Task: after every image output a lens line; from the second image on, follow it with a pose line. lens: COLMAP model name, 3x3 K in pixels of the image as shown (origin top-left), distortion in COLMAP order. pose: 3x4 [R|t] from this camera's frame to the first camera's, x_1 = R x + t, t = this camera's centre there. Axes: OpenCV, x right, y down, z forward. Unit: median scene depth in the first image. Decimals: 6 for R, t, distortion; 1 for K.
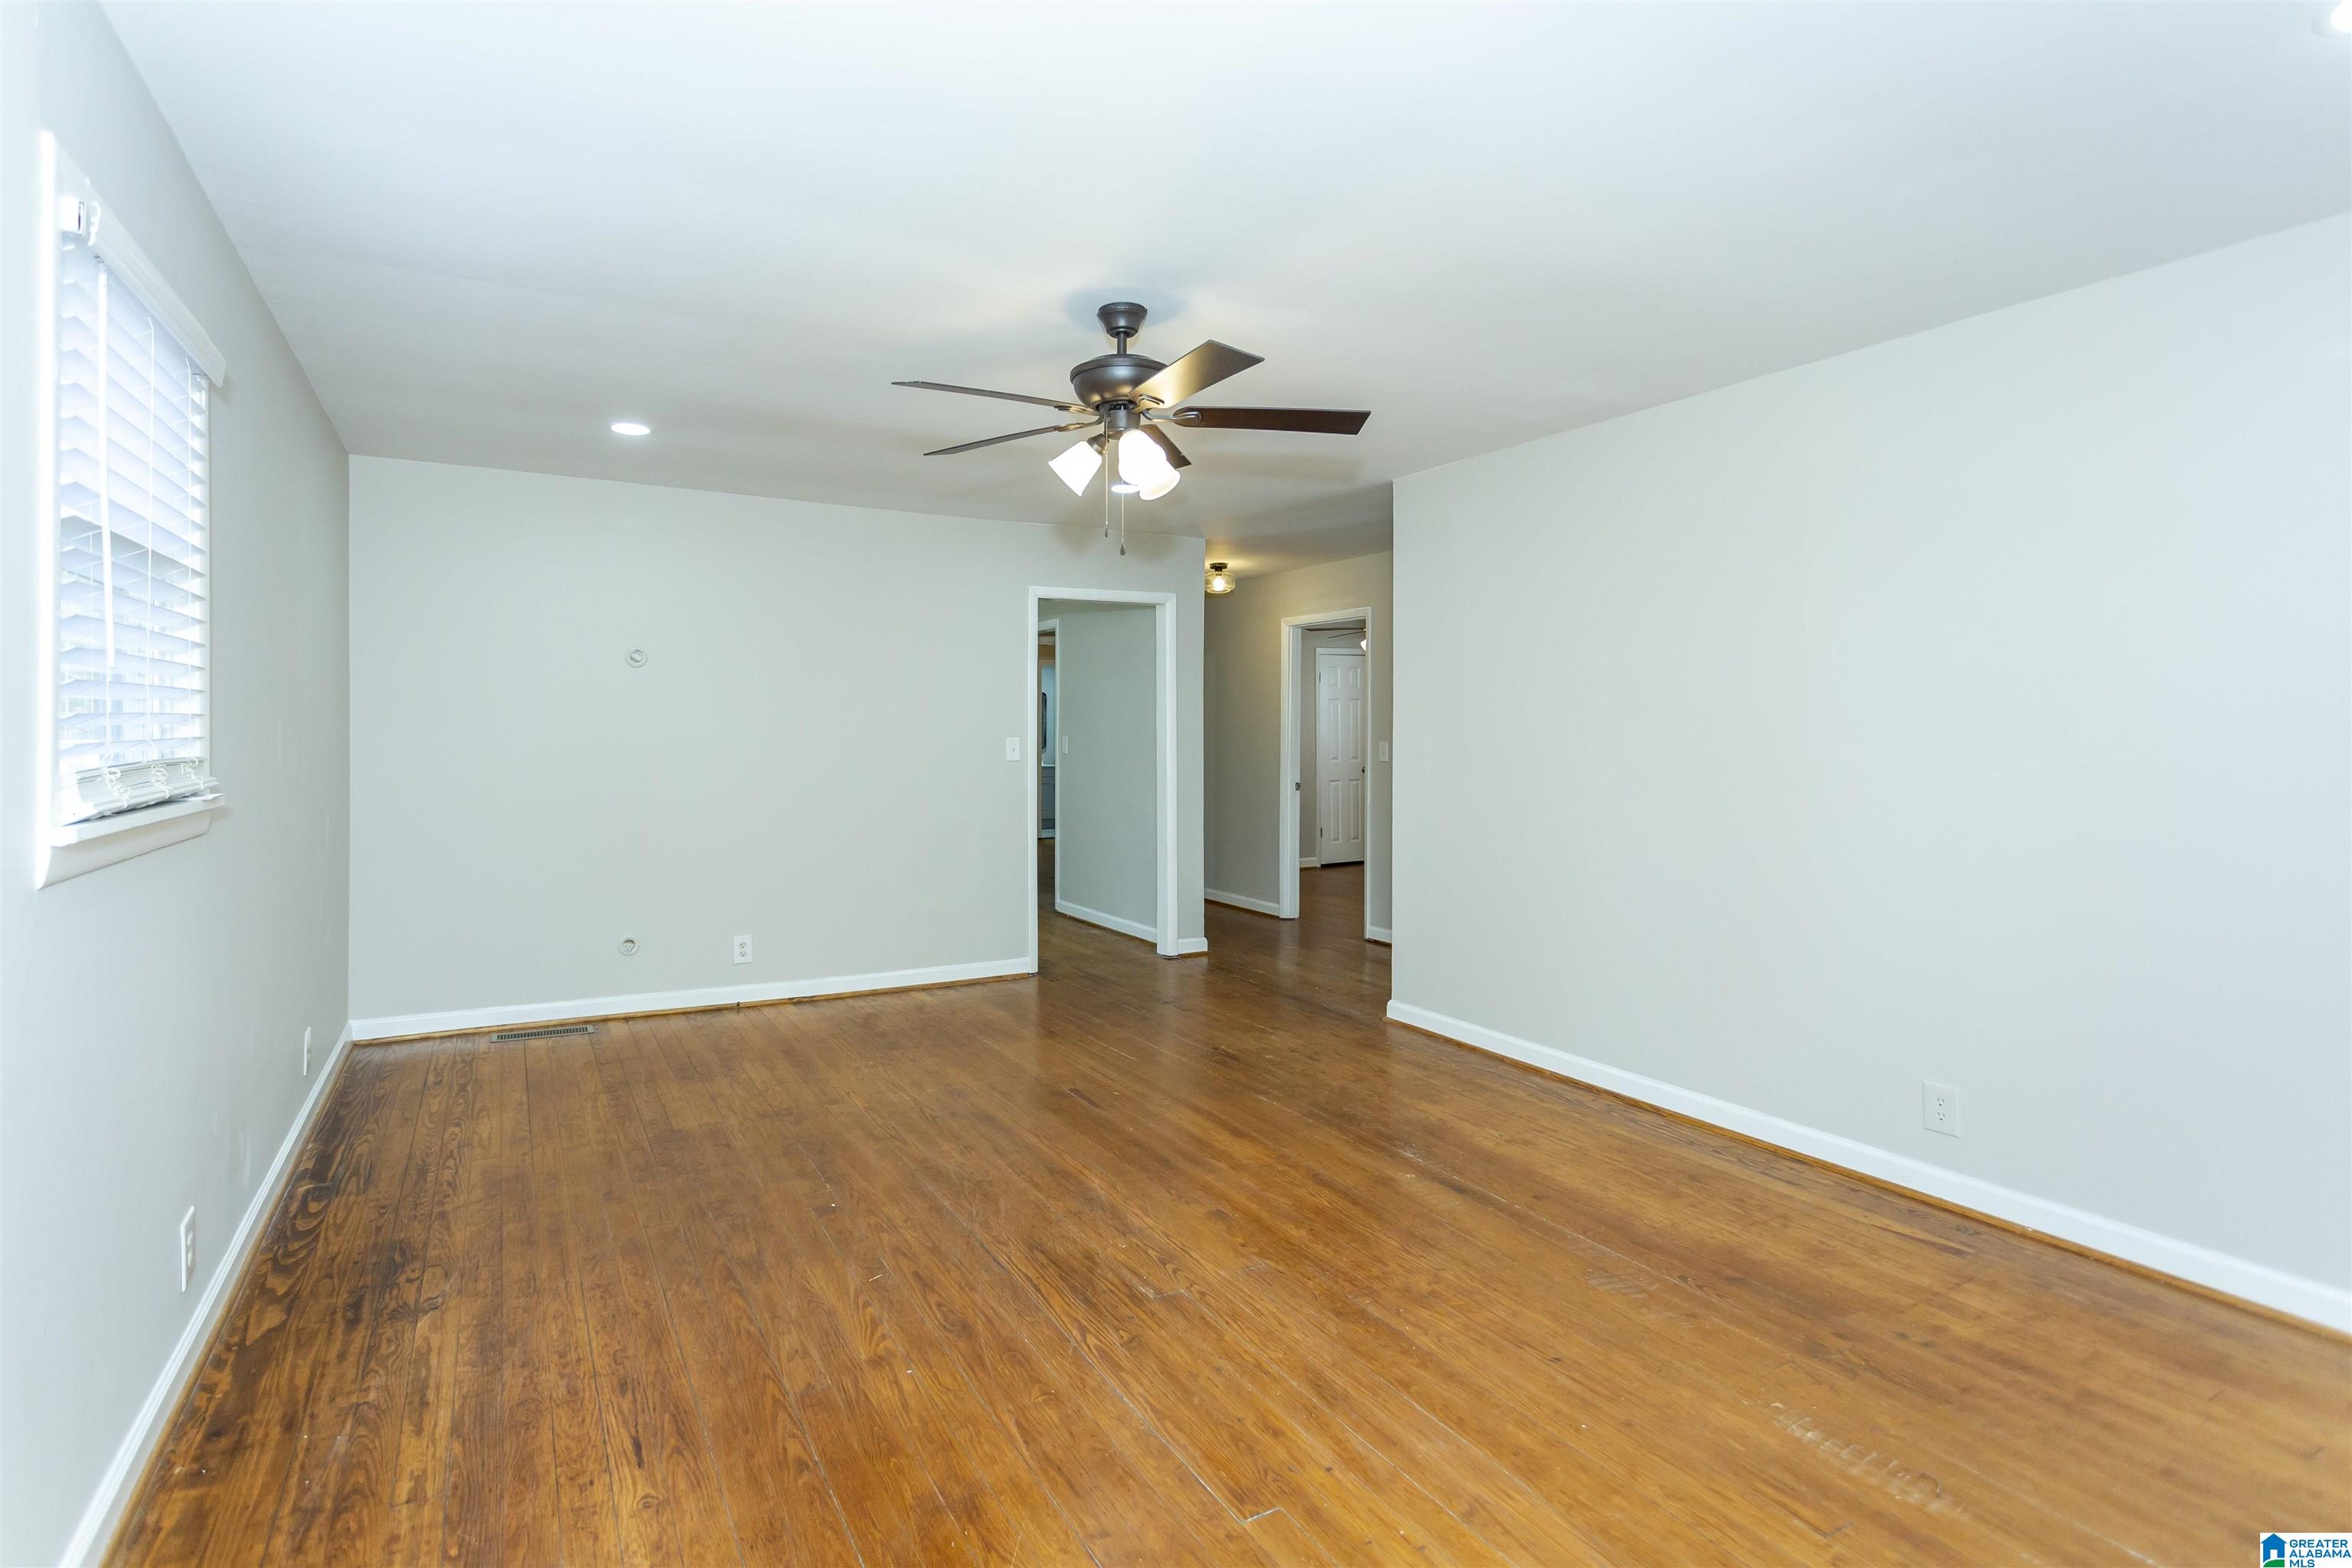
lens RADIAL K [[1131.1, 0, 1136.9], [0, 1131.1, 771.6], [0, 0, 1]] dist [0.003256, 0.000430]
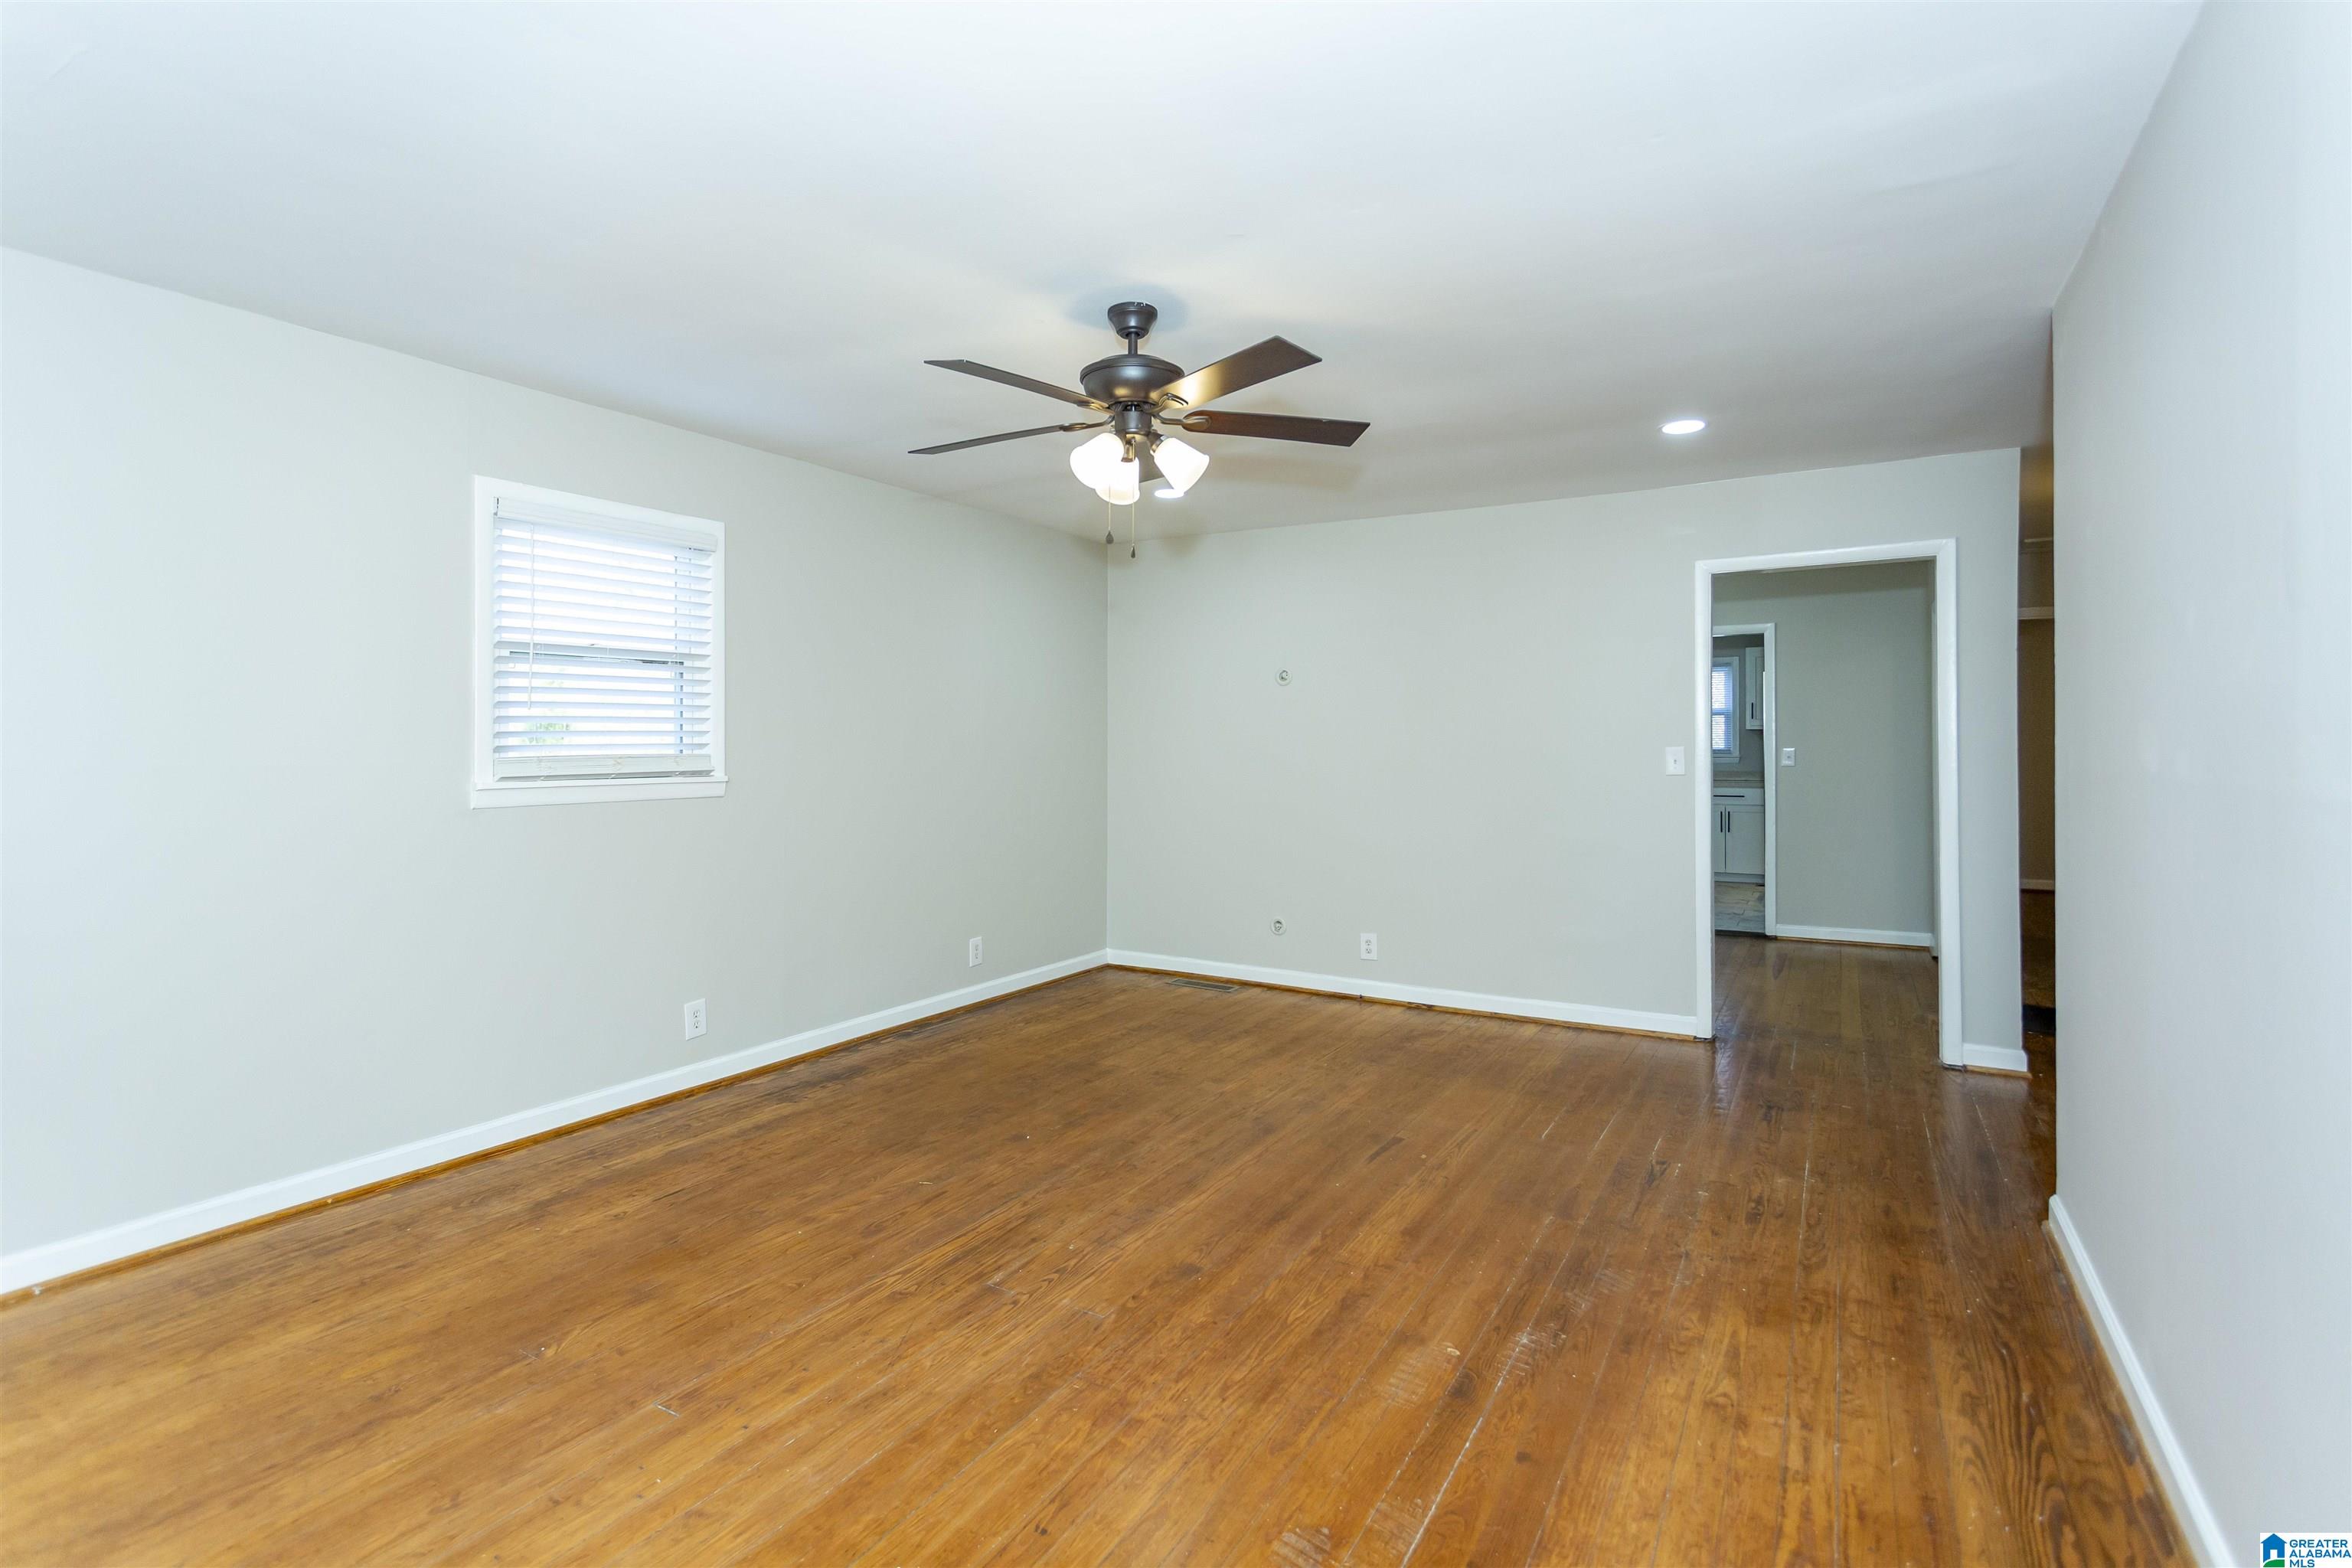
lens RADIAL K [[1143.4, 0, 1162.3], [0, 1143.4, 740.7], [0, 0, 1]] dist [0.002861, 0.000685]
pose [[0.507994, -0.006314, -0.861337, 0.860891], [-0.027989, 0.999324, -0.023832, -0.008039], [0.860905, 0.036215, 0.507474, 0.510115]]
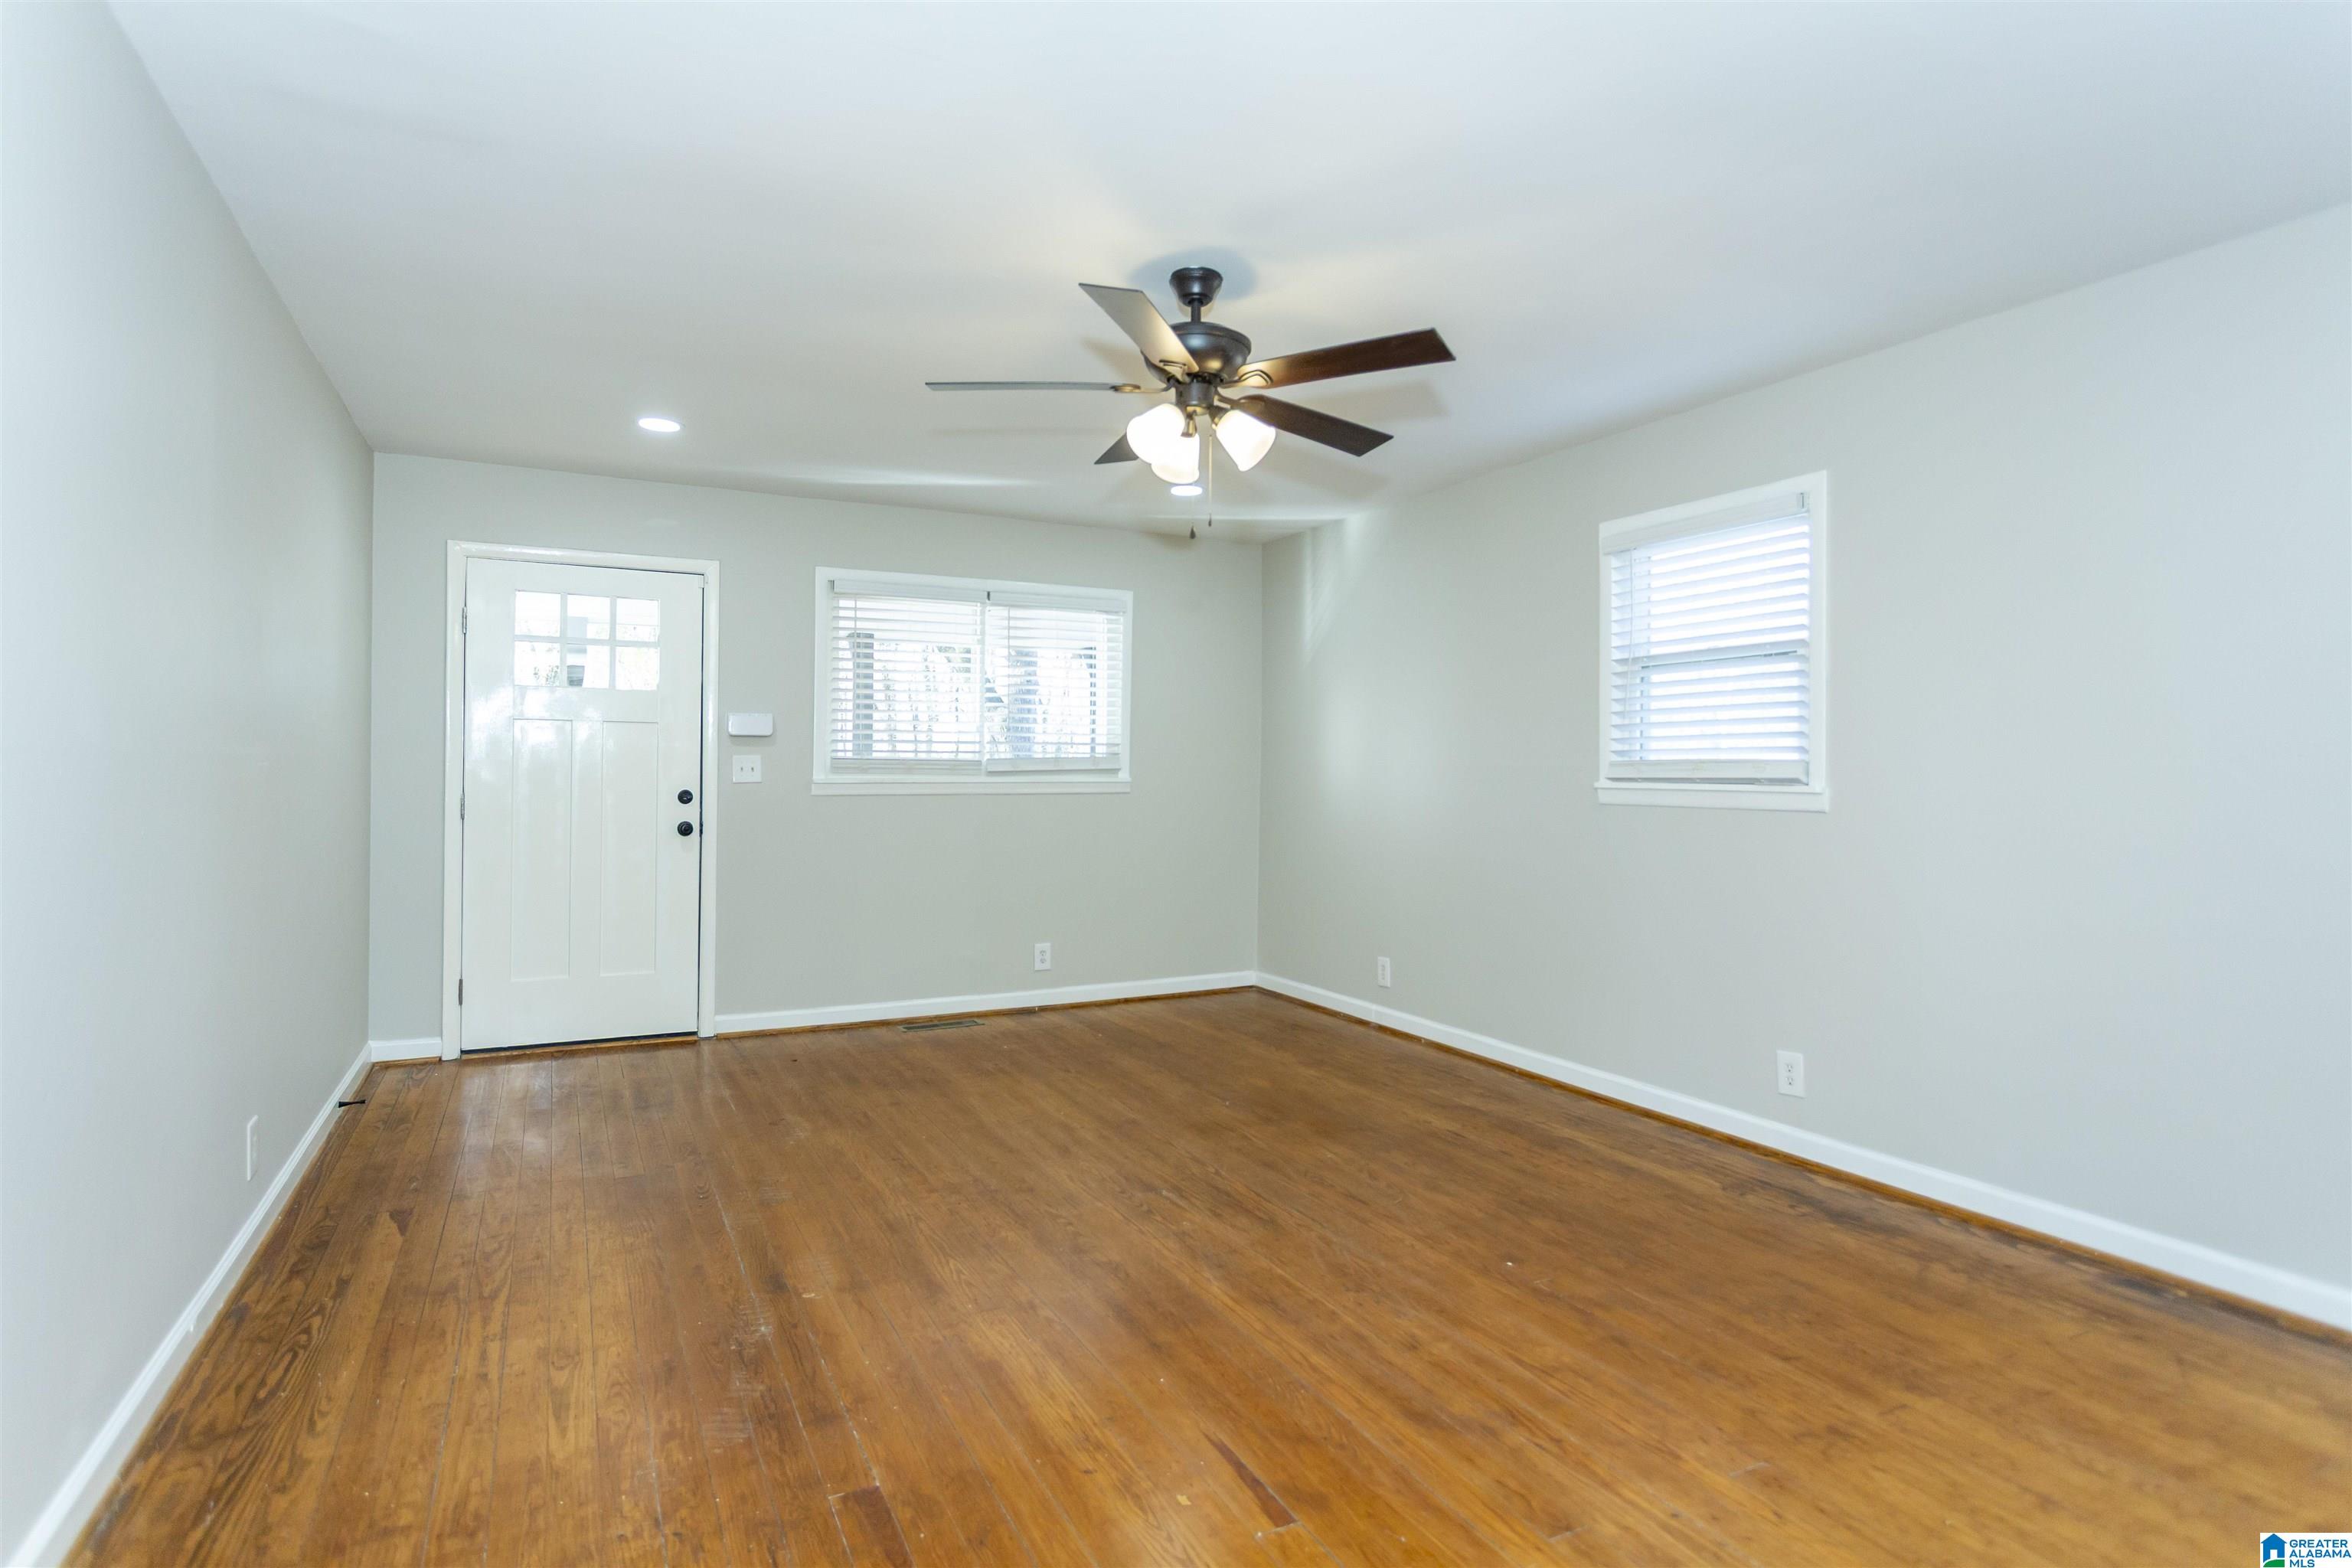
lens RADIAL K [[1248.6, 0, 1171.0], [0, 1248.6, 754.8], [0, 0, 1]] dist [-0.000439, 0.000415]
pose [[-0.998884, -0.010511, 0.046050, -0.044961], [-0.009431, 0.999677, 0.023589, -0.038254], [-0.046283, 0.023128, -0.998661, 2.033629]]
